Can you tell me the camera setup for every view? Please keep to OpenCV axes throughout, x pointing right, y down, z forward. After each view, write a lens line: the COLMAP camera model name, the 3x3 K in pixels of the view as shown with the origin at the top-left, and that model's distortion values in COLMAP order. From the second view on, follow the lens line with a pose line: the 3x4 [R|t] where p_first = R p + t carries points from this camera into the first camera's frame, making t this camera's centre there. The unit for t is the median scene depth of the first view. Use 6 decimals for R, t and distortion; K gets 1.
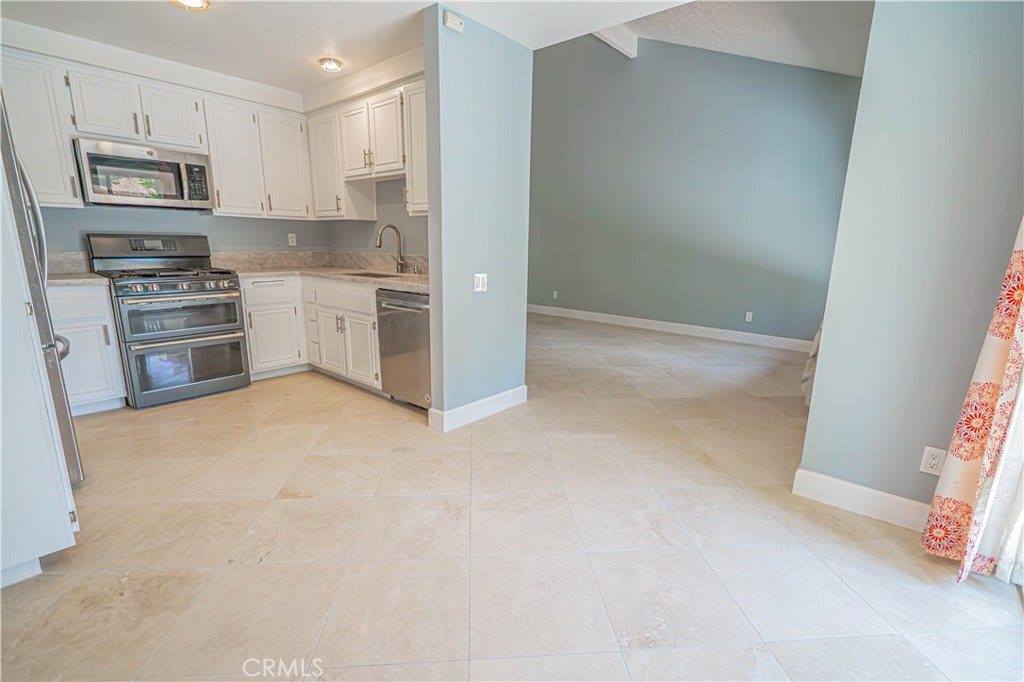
lens RADIAL K [[466.5, 0, 513.1], [0, 466.5, 344.8], [0, 0, 1]] dist [0.001048, 0.000703]
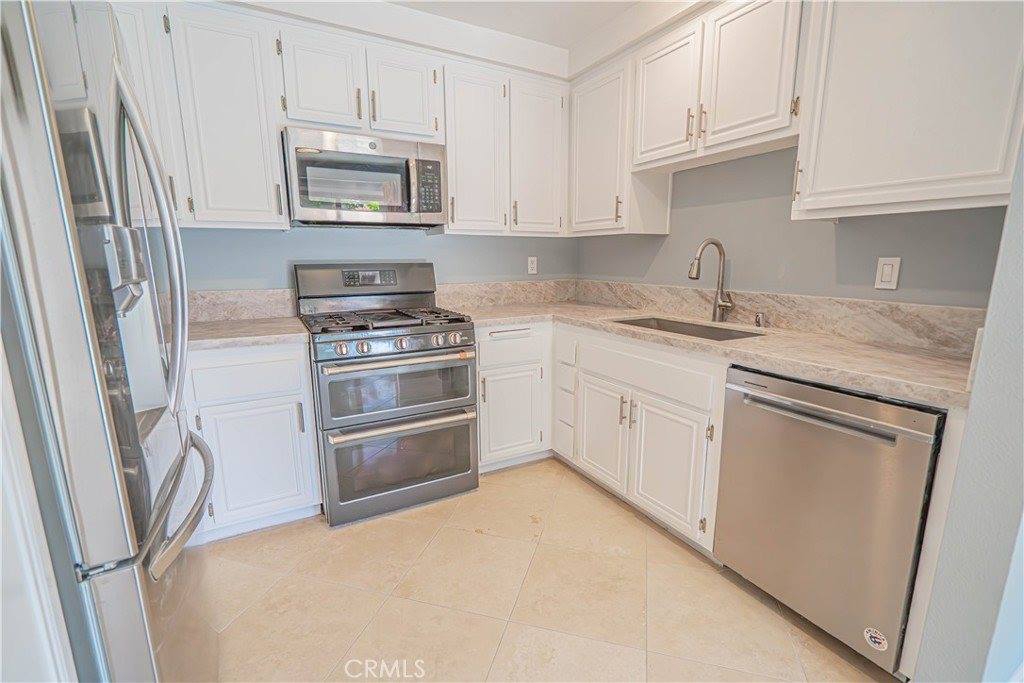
lens RADIAL K [[460.0, 0, 515.9], [0, 460.0, 346.0], [0, 0, 1]] dist [-0.003013, 0.000248]
pose [[0.937979, 0.046668, -0.343536, -0.310431], [-0.056498, 0.998228, -0.018655, -0.108662], [0.342057, 0.036907, 0.938954, 0.415360]]
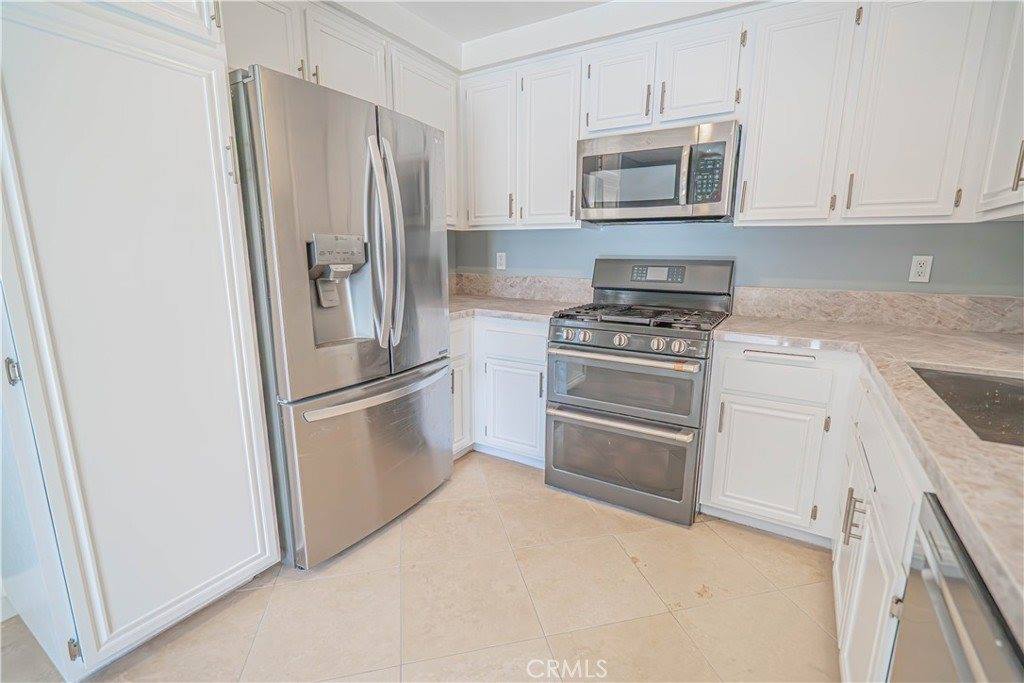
lens RADIAL K [[466.5, 0, 513.1], [0, 466.5, 345.3], [0, 0, 1]] dist [0.001048, 0.000703]
pose [[0.162628, 0.180309, -0.970073, -0.097316], [-0.219059, 0.965223, 0.142684, -0.162407], [0.962063, 0.189299, 0.196471, 0.669719]]
